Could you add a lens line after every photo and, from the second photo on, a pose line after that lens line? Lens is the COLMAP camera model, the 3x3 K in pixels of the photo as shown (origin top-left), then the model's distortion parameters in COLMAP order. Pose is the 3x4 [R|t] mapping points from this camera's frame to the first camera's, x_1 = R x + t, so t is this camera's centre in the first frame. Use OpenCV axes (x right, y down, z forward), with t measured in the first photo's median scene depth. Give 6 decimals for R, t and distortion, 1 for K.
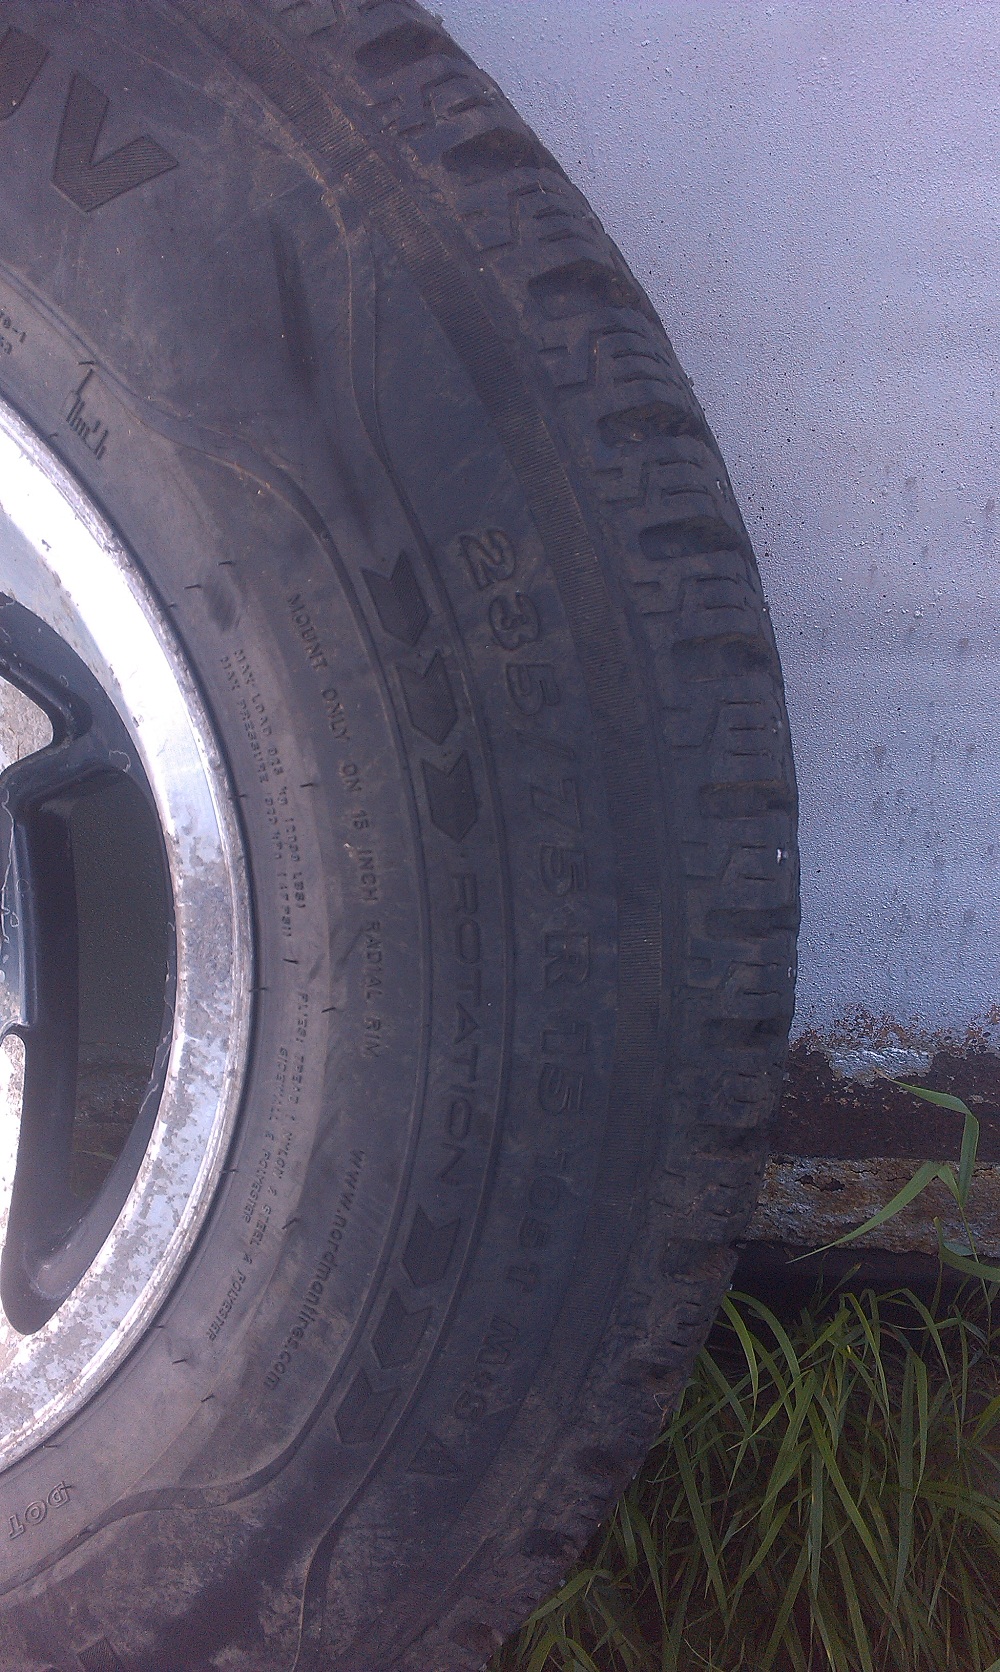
lens RADIAL K [[1346.9, 0, 496.7], [0, 1346.9, 881.9], [0, 0, 1]] dist [0.102079, -0.172802]
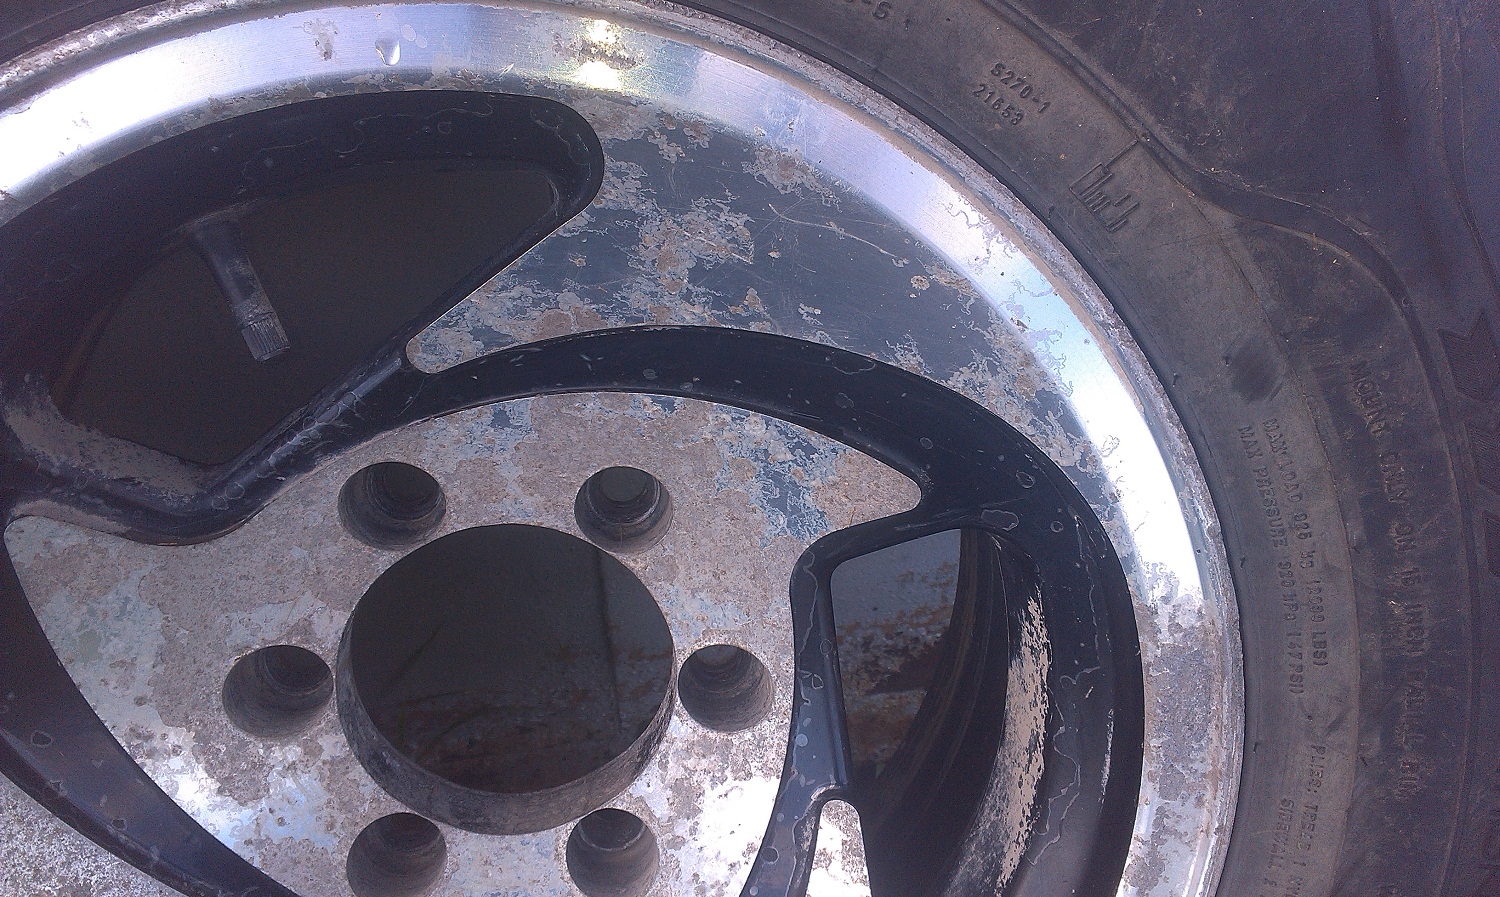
lens RADIAL K [[1208.3, 0, 746.6], [0, 1208.3, 468.8], [0, 0, 1]] dist [0.102079, -0.172802]
pose [[0.952764, -0.157593, 0.259626, -0.749890], [0.131607, 0.984642, 0.114716, -0.277633], [-0.273717, -0.075128, 0.958872, 0.274488]]
